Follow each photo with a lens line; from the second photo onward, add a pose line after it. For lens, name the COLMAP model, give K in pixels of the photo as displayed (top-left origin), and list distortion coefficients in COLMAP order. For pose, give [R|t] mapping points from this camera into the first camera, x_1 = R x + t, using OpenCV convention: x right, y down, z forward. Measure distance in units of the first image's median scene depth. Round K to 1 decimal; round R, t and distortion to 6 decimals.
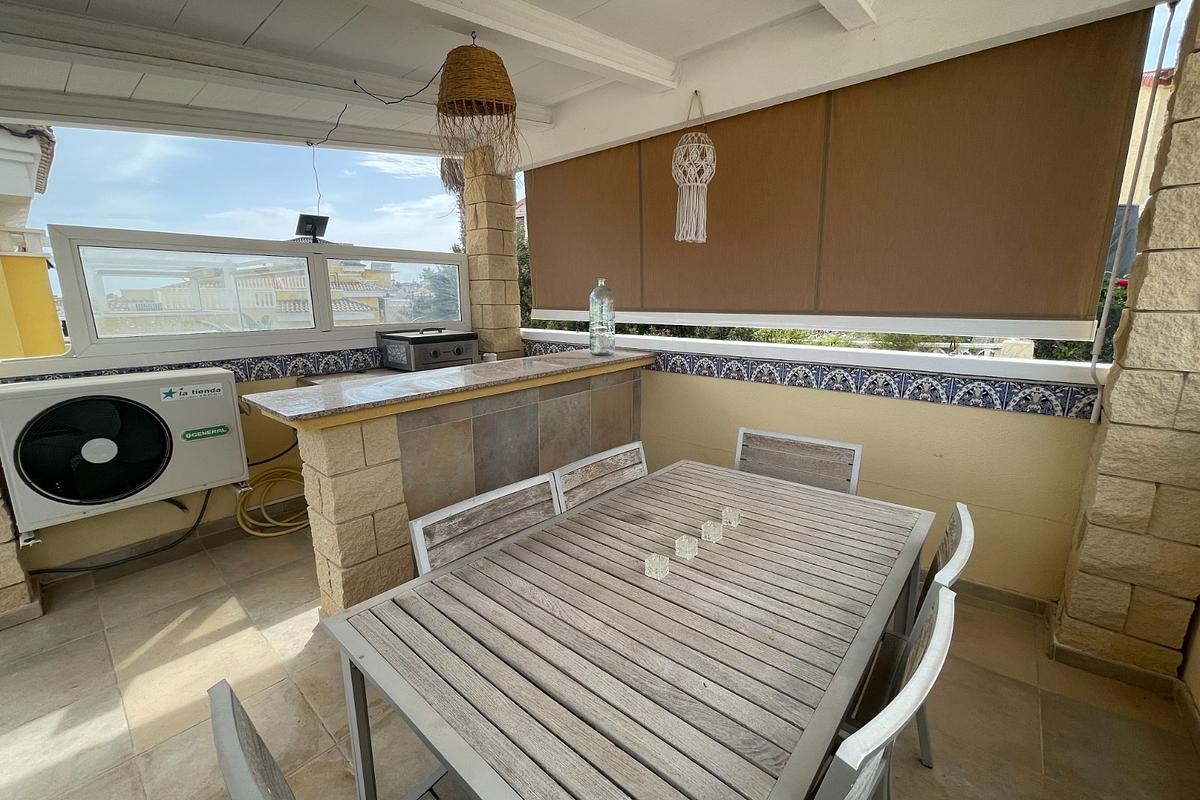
lens RADIAL K [[481.3, 0, 594.6], [0, 481.3, 398.2], [0, 0, 1]] dist [-0.003031, 0.000429]
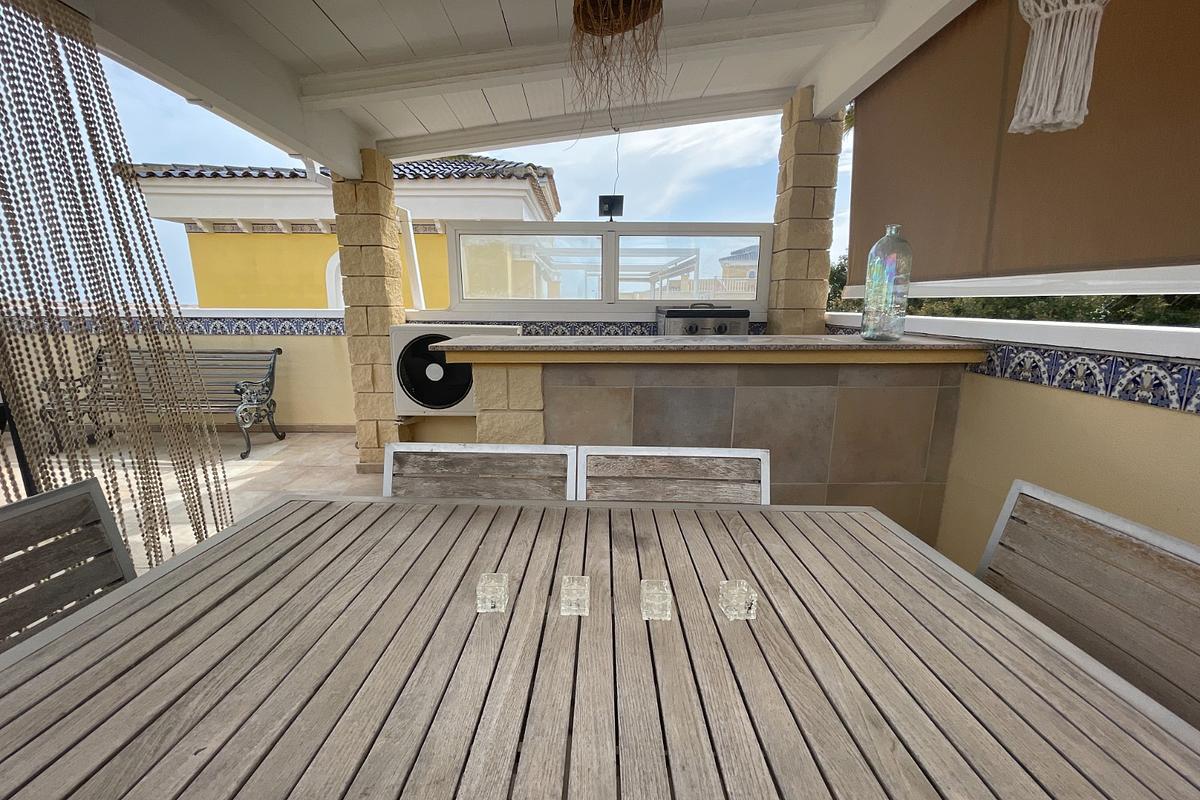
lens RADIAL K [[481.3, 0, 594.6], [0, 481.3, 398.2], [0, 0, 1]] dist [-0.003031, 0.000429]
pose [[0.658101, 0.153110, -0.737198, 0.365314], [-0.160870, 0.985090, 0.060985, 0.018514], [0.735543, 0.078459, 0.672919, 0.361427]]
